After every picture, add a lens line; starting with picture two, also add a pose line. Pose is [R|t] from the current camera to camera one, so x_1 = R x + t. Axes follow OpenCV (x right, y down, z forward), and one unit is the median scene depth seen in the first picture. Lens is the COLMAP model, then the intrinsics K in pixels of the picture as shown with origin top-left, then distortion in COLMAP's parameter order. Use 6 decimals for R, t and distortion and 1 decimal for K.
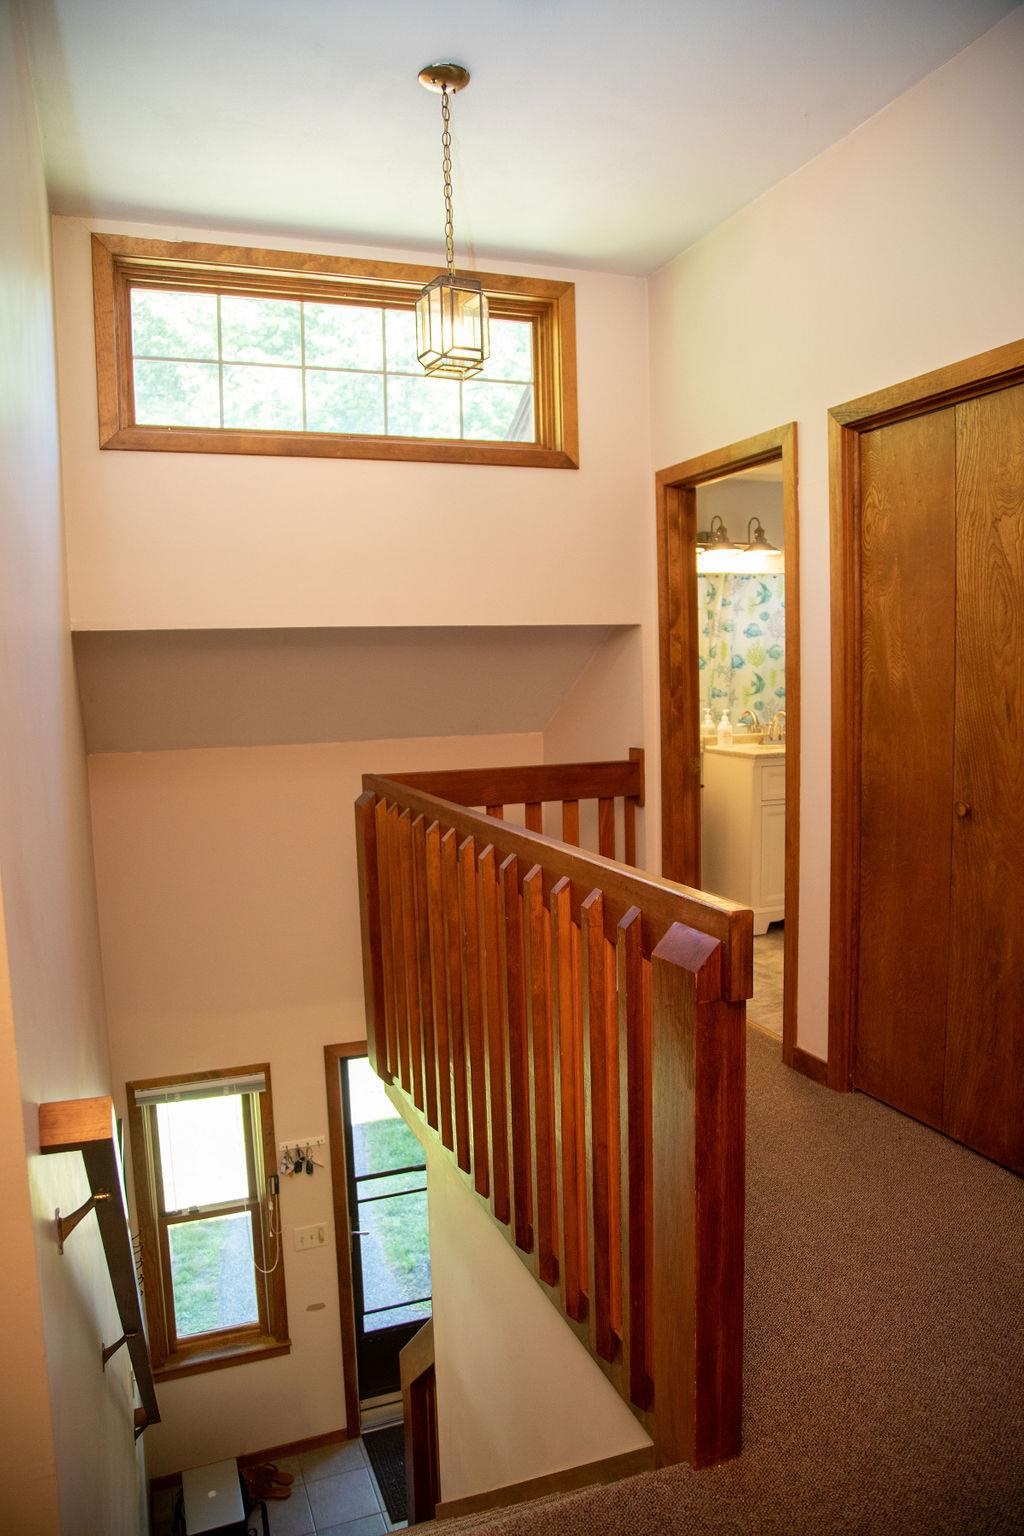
lens RADIAL K [[1051.0, 0, 512.0], [0, 1051.0, 768.0], [0, 0, 1]] dist [-0.104326, -0.001667]
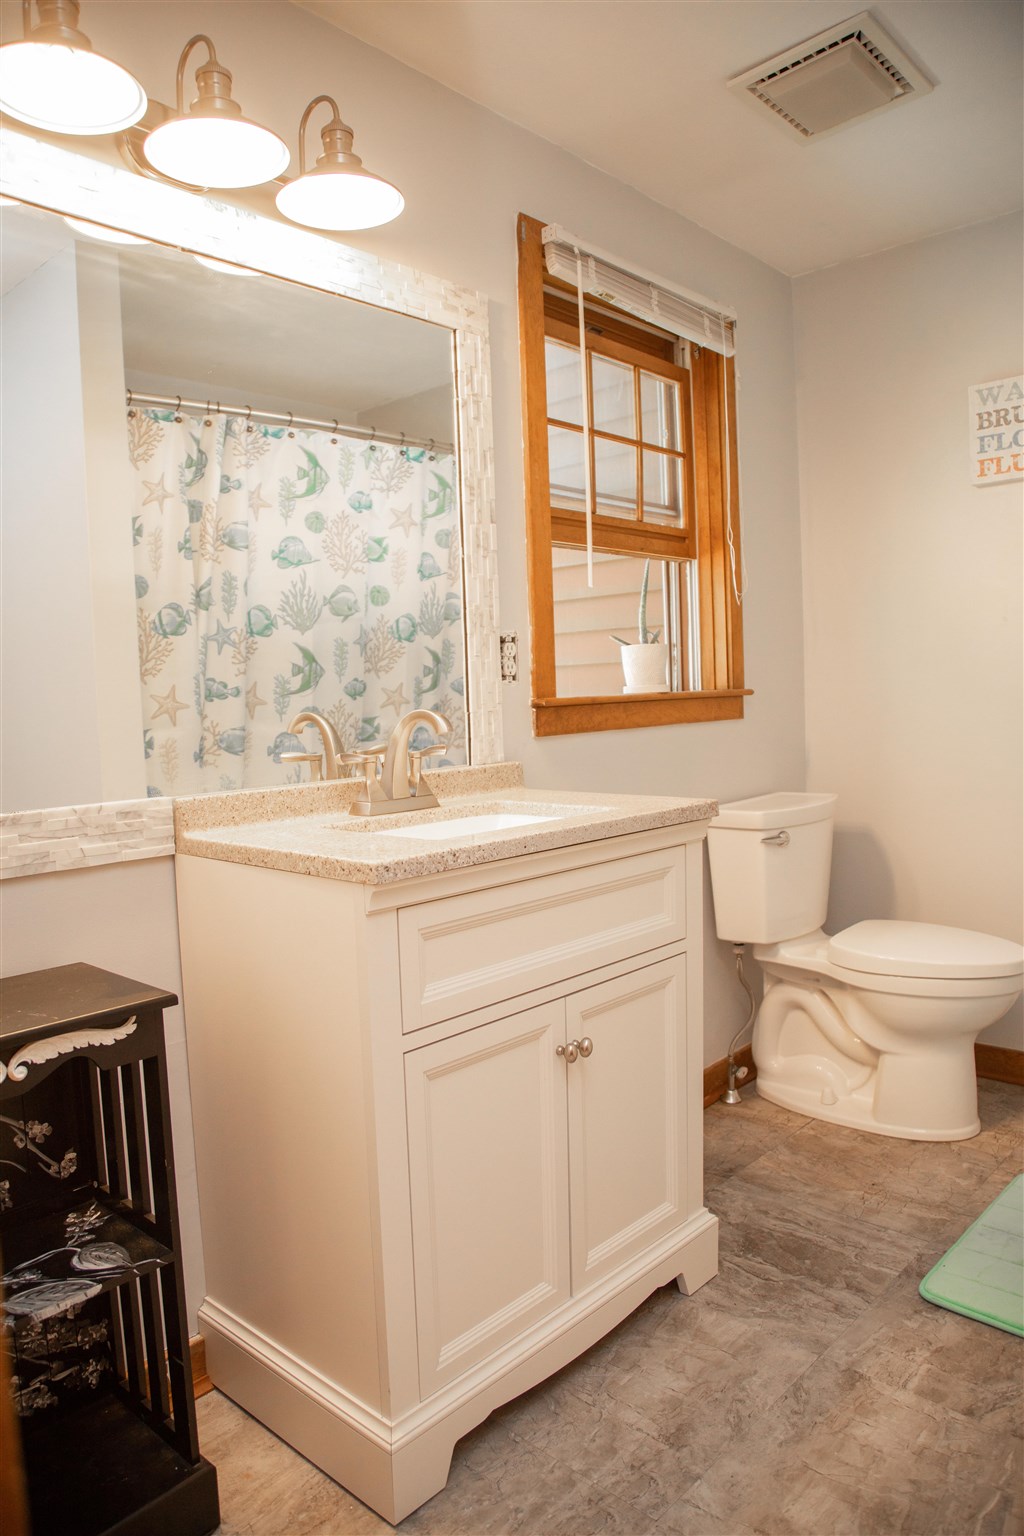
lens RADIAL K [[1051.0, 0, 512.0], [0, 1051.0, 768.0], [0, 0, 1]] dist [-0.104326, -0.001667]
pose [[0.894354, -0.041802, 0.445403, 0.110674], [0.058531, 0.998000, -0.023866, -0.021145], [-0.443514, 0.047414, 0.895012, 0.555957]]
